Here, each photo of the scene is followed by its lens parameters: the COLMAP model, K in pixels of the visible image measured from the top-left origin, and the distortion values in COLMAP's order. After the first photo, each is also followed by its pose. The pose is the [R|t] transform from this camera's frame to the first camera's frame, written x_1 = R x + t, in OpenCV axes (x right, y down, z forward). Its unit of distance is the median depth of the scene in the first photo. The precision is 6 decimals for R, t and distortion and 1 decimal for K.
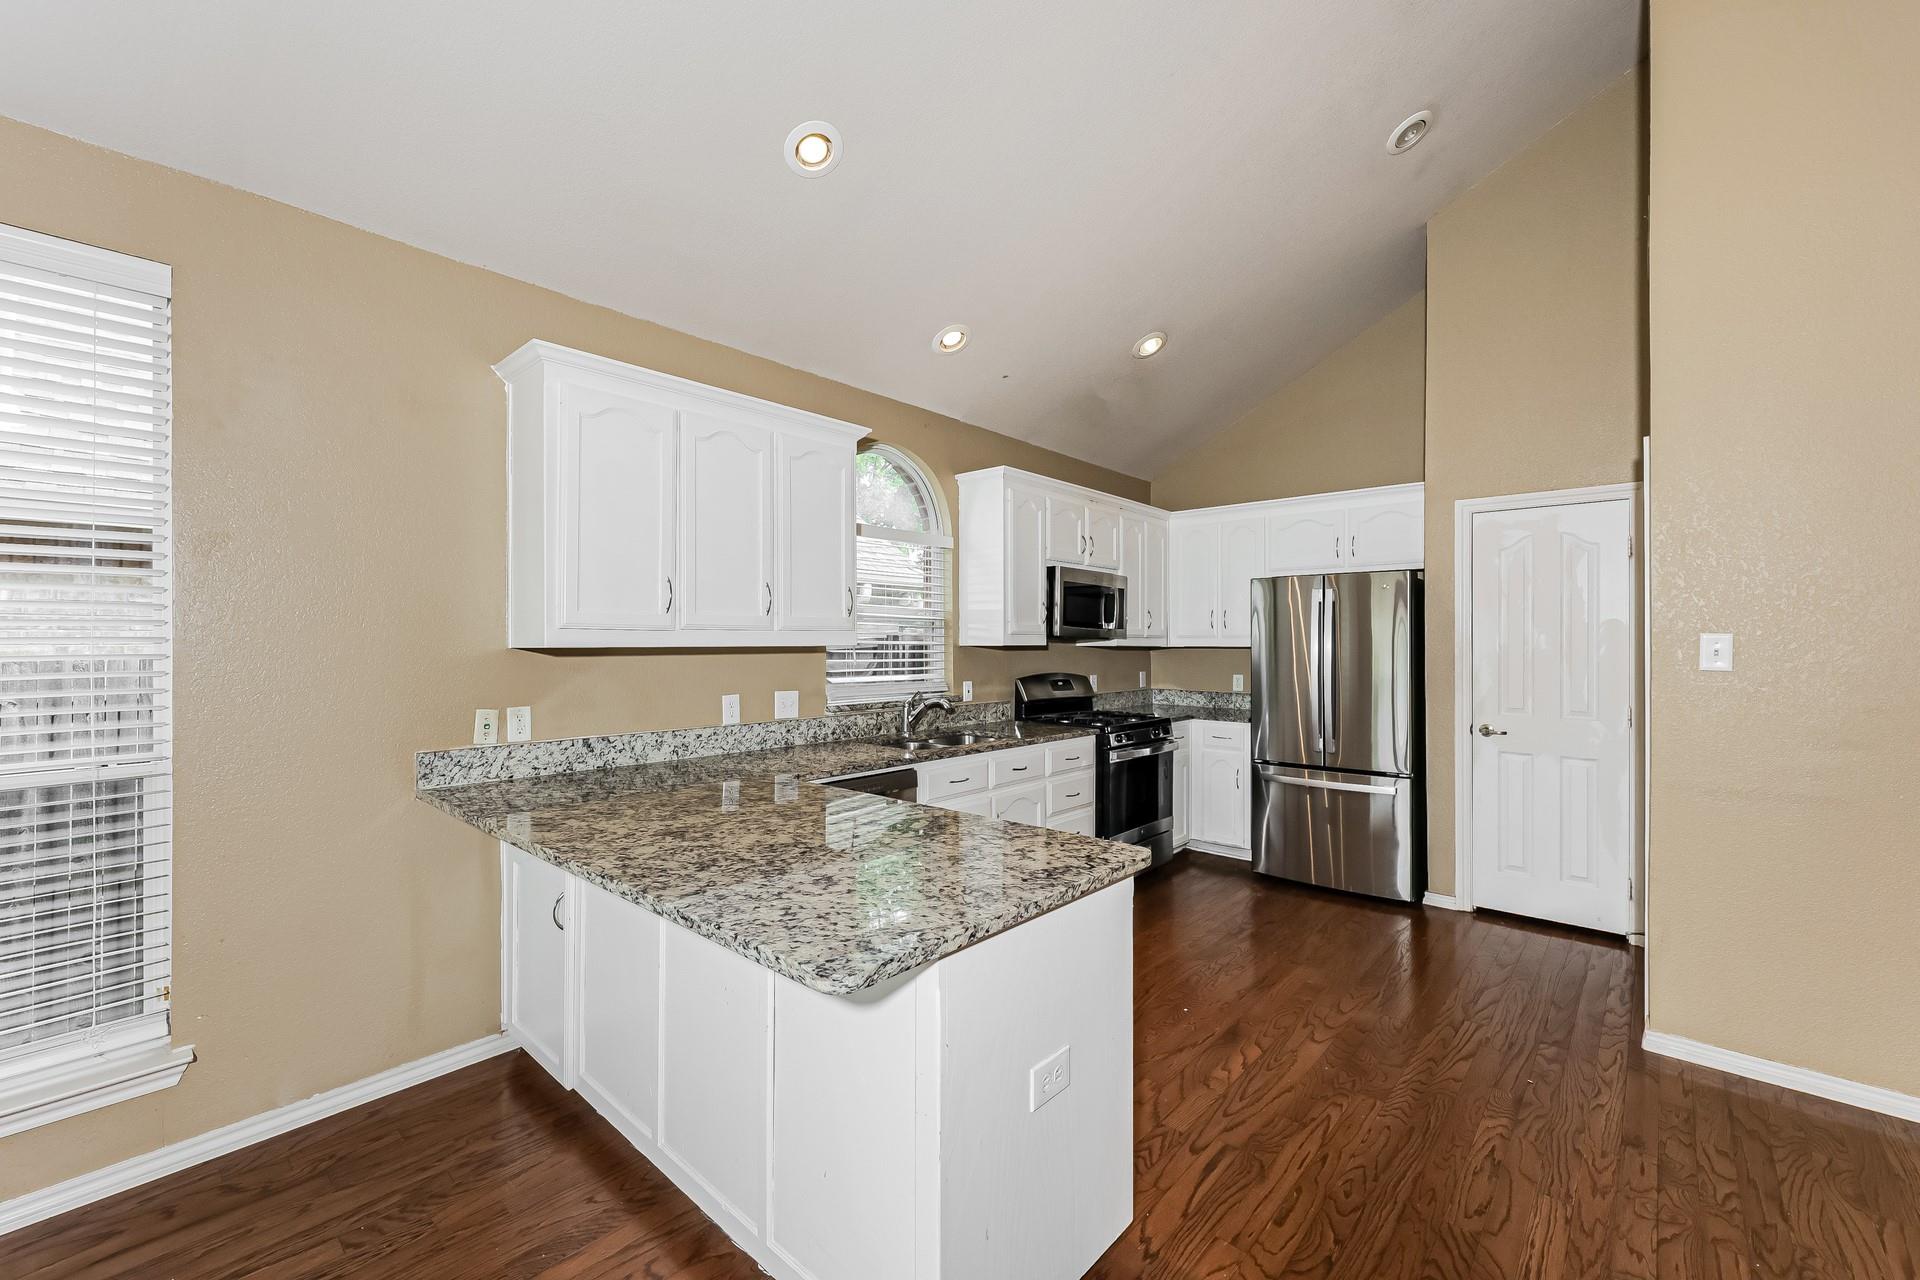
lens RADIAL K [[788.8, 0, 938.3], [0, 788.8, 640.7], [0, 0, 1]] dist [0.018035, -0.000255]
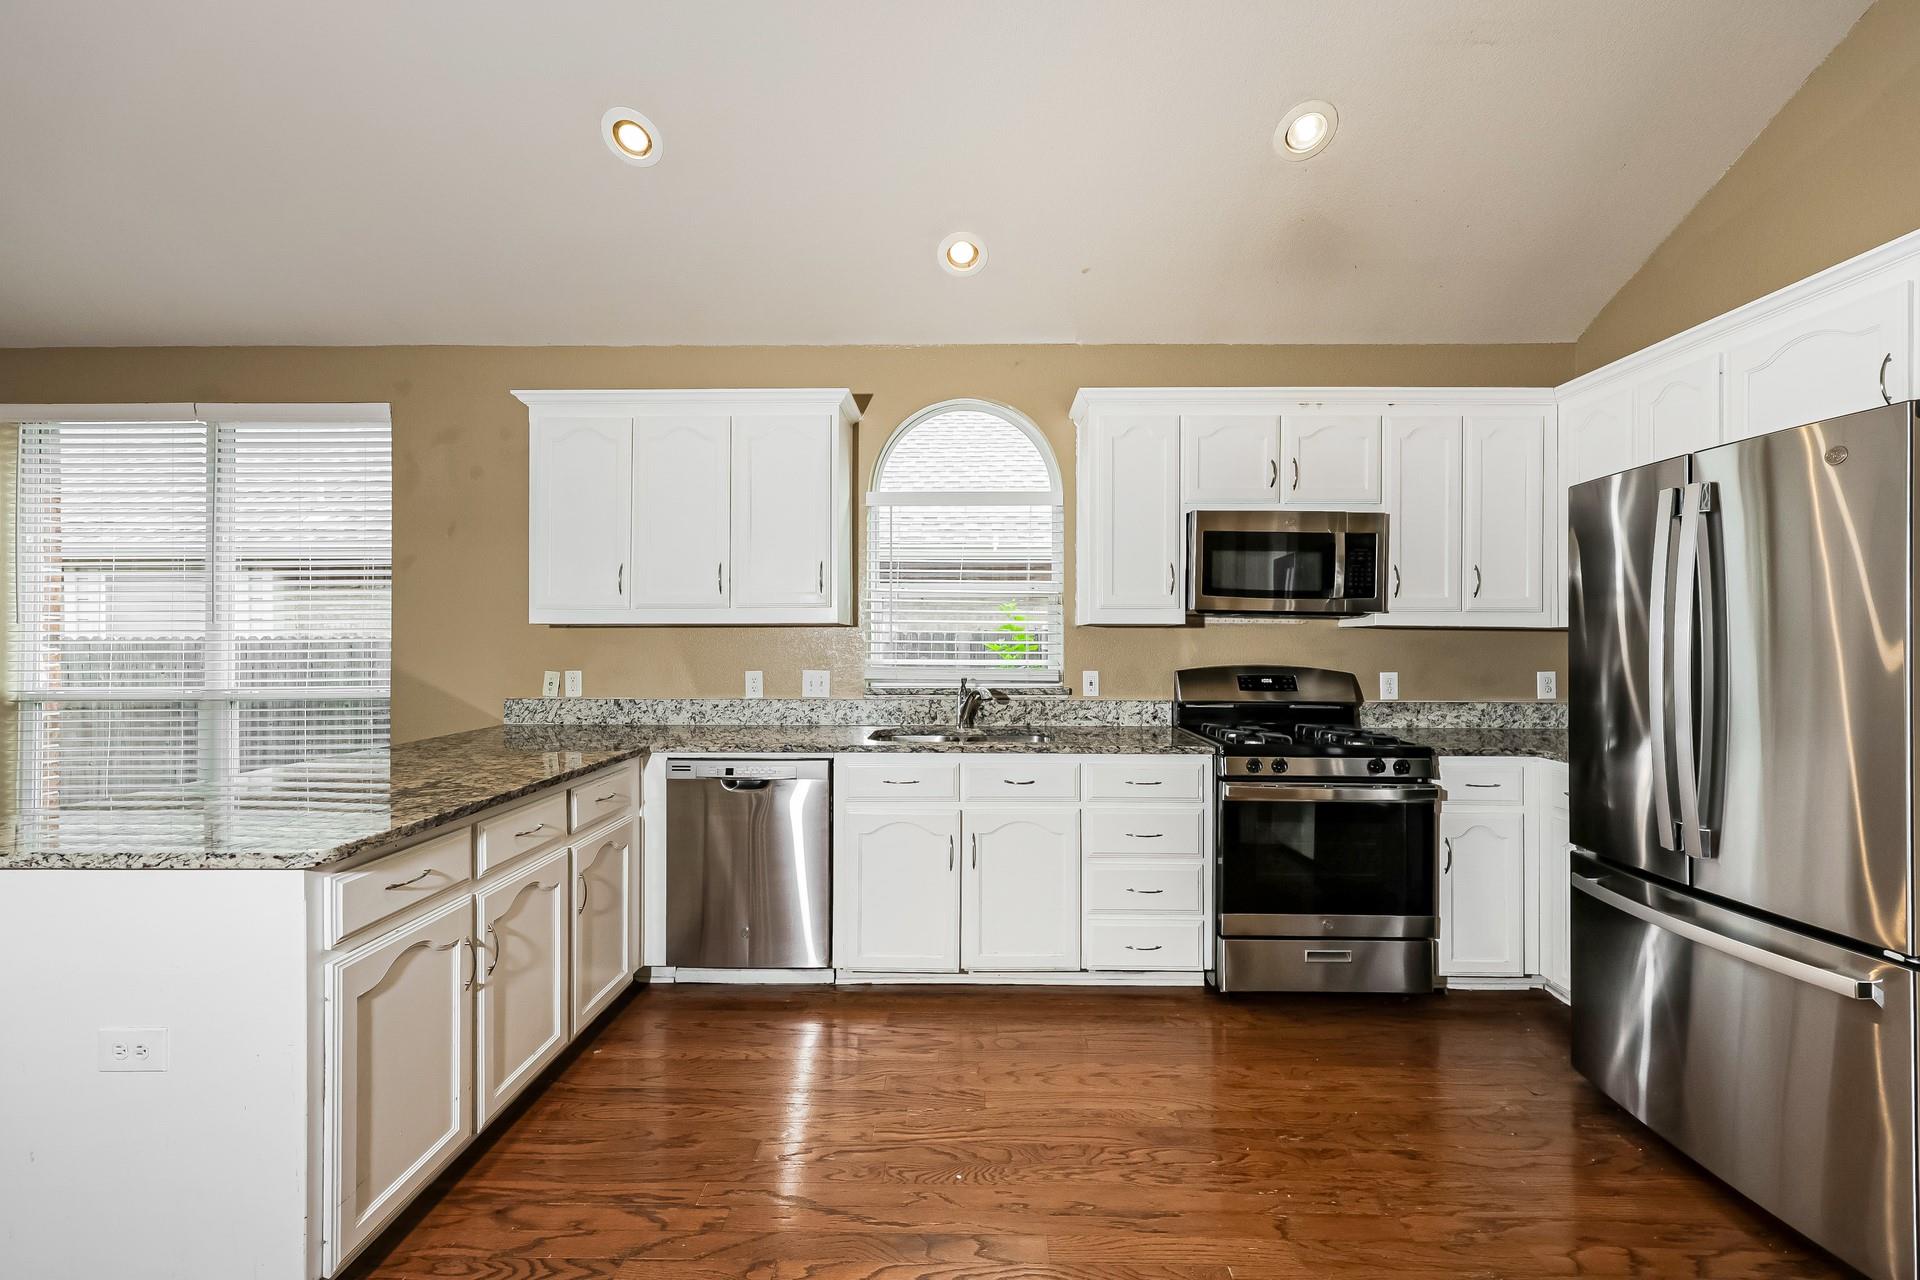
lens RADIAL K [[788.8, 0, 938.3], [0, 788.8, 640.7], [0, 0, 1]] dist [0.018035, -0.000255]
pose [[0.655677, 0.009713, -0.754979, 0.704762], [0.002524, 0.999883, 0.015056, 0.012598], [0.755038, -0.011778, 0.655576, 0.488566]]
